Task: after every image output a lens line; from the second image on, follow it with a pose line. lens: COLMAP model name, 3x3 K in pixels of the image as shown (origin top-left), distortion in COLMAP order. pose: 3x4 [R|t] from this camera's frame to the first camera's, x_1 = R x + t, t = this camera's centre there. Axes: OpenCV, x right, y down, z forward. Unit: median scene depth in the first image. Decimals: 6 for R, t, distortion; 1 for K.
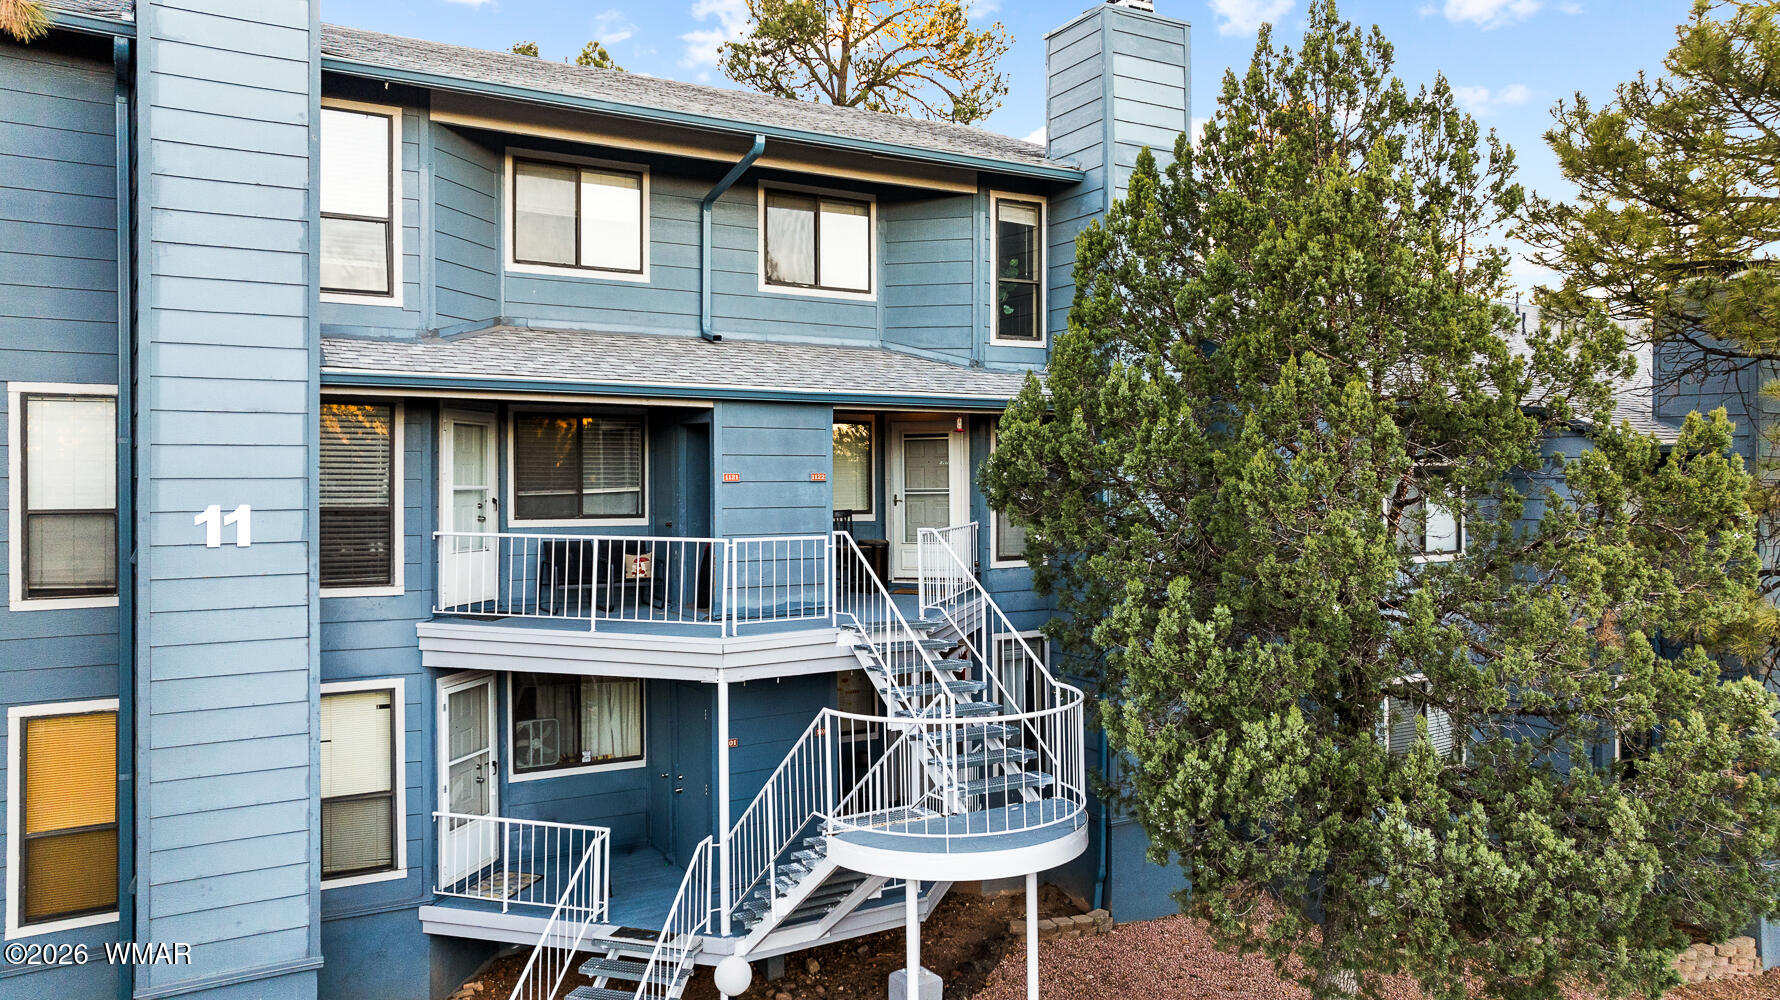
lens RADIAL K [[1279.1, 0, 883.3], [0, 1279.1, 465.7], [0, 0, 1]] dist [0.005361, -0.001424]
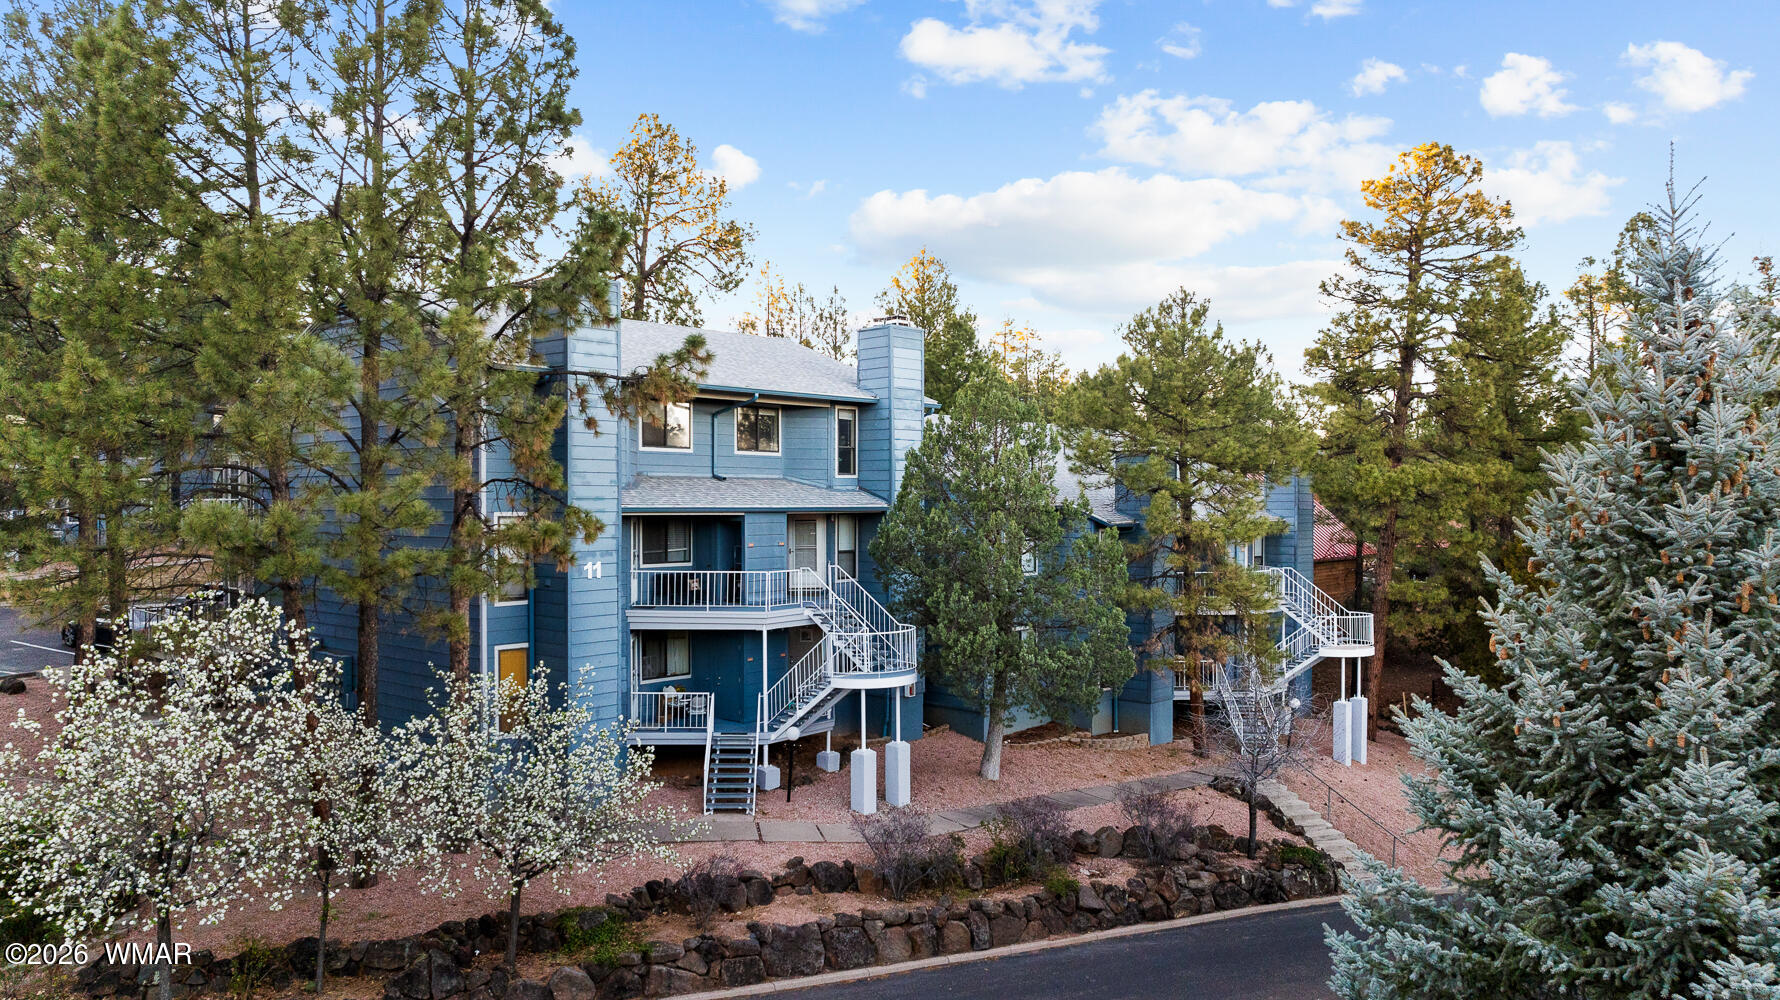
lens RADIAL K [[1279.1, 0, 888.9], [0, 1279.1, 499.3], [0, 0, 1]] dist [0.005361, -0.001424]
pose [[0.948520, 0.000639, 0.316718, -0.649878], [-0.003124, 0.999968, 0.007340, -0.096320], [-0.316703, -0.007952, 0.948491, -1.345769]]
